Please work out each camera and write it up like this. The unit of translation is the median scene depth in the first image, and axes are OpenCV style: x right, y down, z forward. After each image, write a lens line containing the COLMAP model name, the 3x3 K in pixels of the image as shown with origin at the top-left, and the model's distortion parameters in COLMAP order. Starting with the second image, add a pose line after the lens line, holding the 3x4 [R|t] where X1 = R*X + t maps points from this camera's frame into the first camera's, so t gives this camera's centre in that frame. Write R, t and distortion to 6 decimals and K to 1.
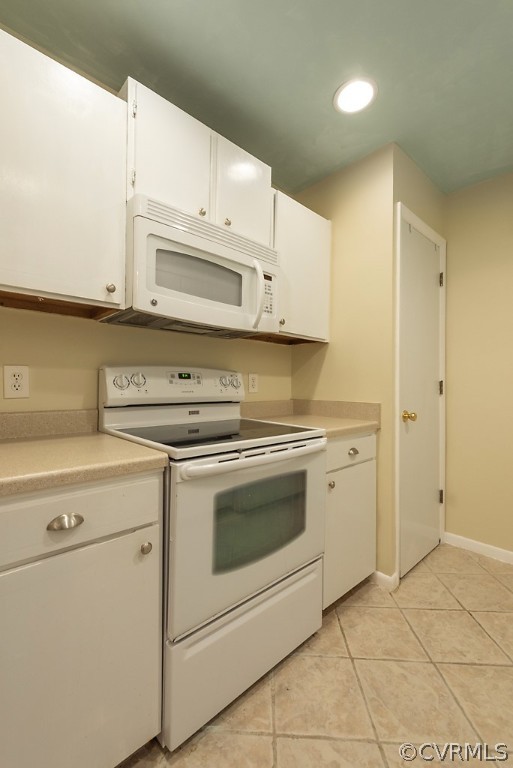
lens RADIAL K [[337.3, 0, 248.1], [0, 337.3, 384.3], [0, 0, 1]] dist [0.020837, -0.008308]
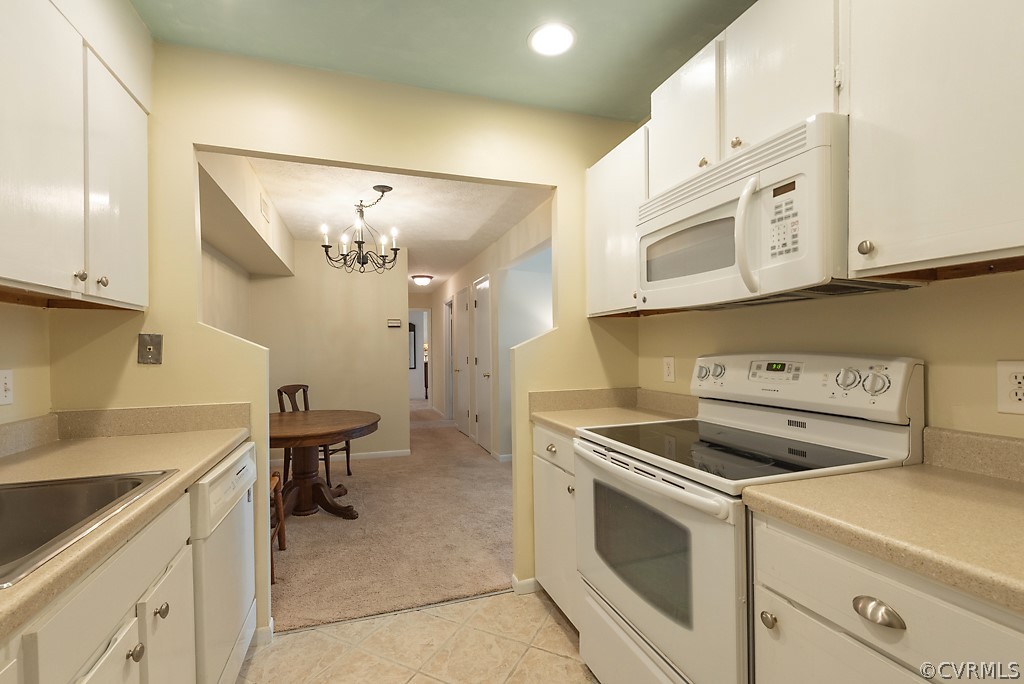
lens RADIAL K [[449.7, 0, 505.4], [0, 449.7, 357.6], [0, 0, 1]] dist [0.020837, -0.008308]
pose [[-0.409532, 0.011656, -0.912221, 0.940803], [0.006361, 0.999931, 0.009921, -0.060071], [0.912273, -0.001740, -0.409578, 0.928736]]
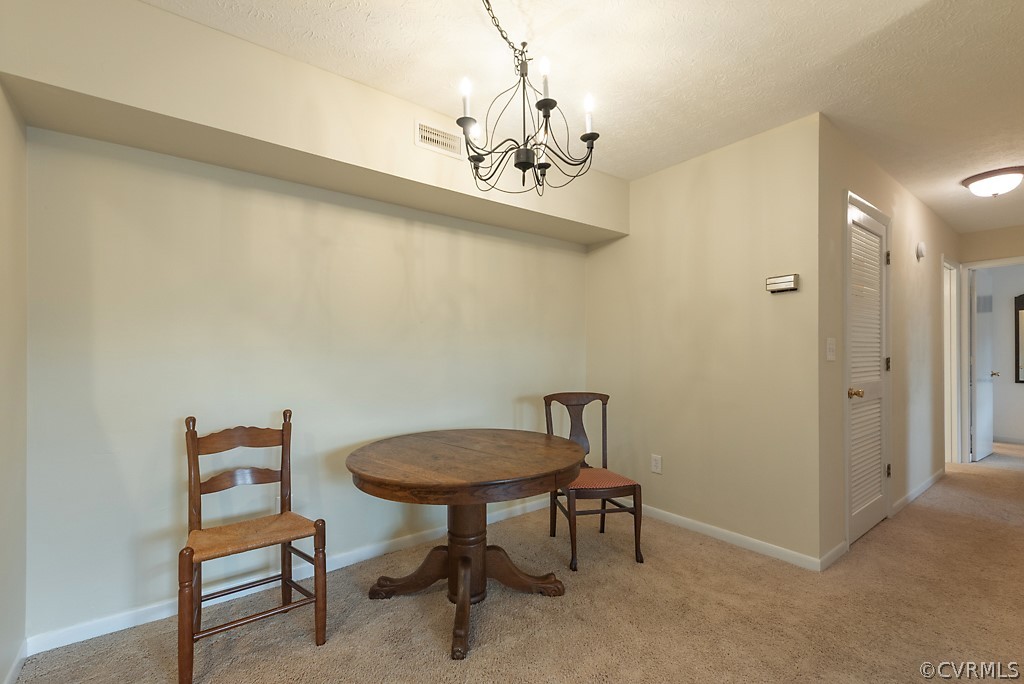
lens RADIAL K [[449.7, 0, 505.4], [0, 449.7, 357.6], [0, 0, 1]] dist [0.020837, -0.008308]
pose [[-0.996269, -0.000485, 0.086304, -0.872926], [0.000050, 0.999981, 0.006200, -0.031159], [-0.086305, 0.006182, -0.996250, 0.511007]]
